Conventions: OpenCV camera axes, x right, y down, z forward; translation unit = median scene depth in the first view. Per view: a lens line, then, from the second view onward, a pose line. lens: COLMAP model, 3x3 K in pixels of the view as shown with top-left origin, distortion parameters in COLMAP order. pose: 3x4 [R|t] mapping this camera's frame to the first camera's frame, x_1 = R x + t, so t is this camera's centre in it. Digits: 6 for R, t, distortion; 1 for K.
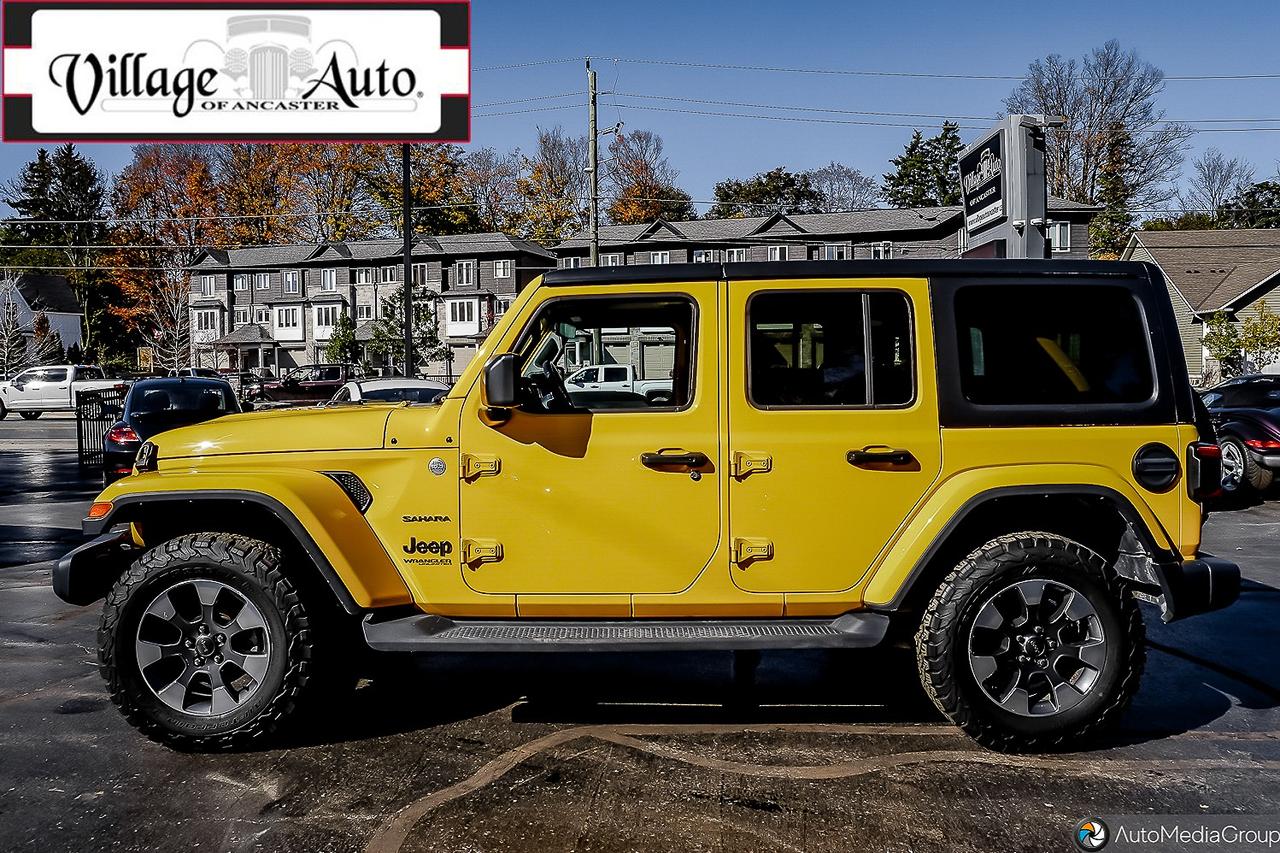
lens RADIAL K [[874.0, 0, 640.0], [0, 874.0, 426.5], [0, 0, 1]] dist [-0.040213, 0.036909]
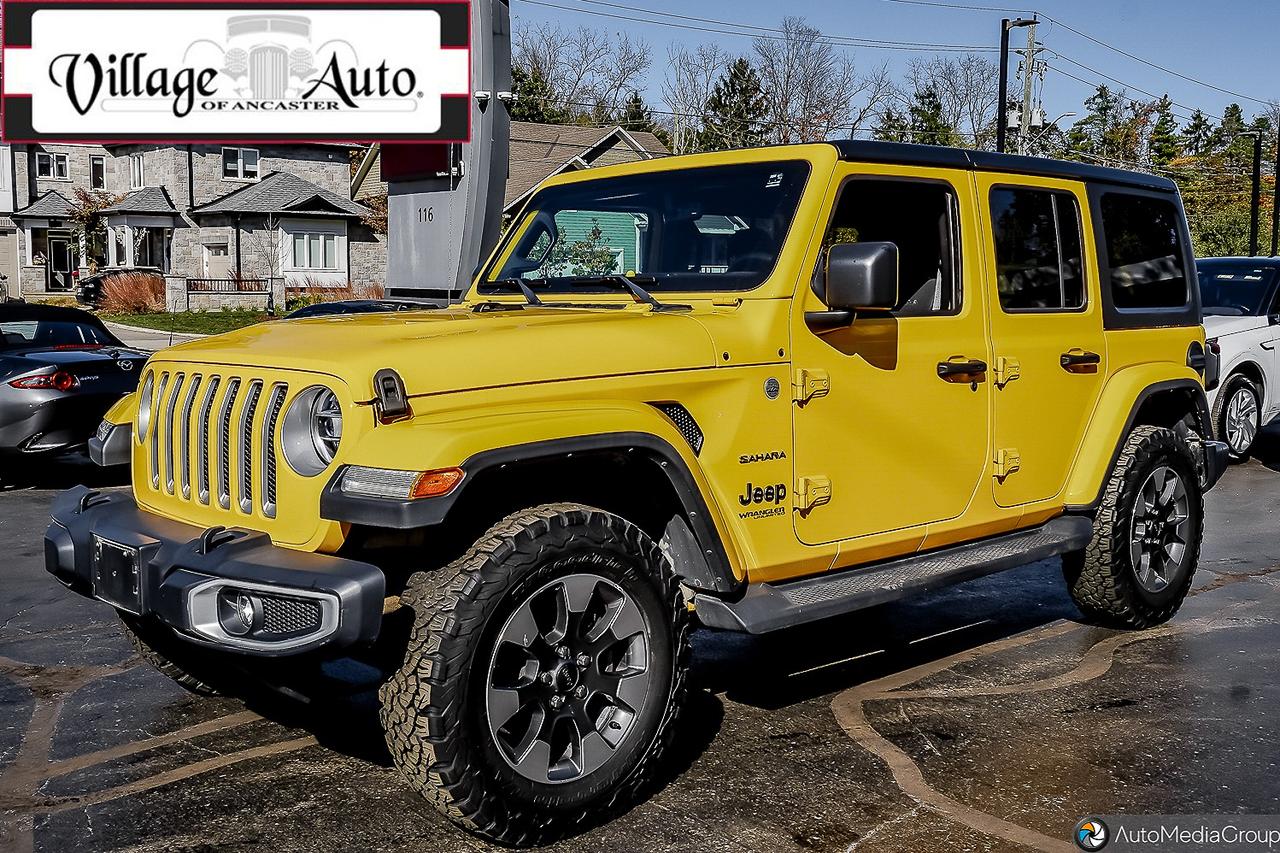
lens RADIAL K [[1227.6, 0, 640.0], [0, 1227.6, 426.5], [0, 0, 1]] dist [-0.014095, -0.008750]
pose [[0.749173, -0.062697, 0.659401, -1.035144], [0.028112, 0.997623, 0.062917, 0.008726], [-0.661778, -0.028598, 0.749154, 0.269337]]
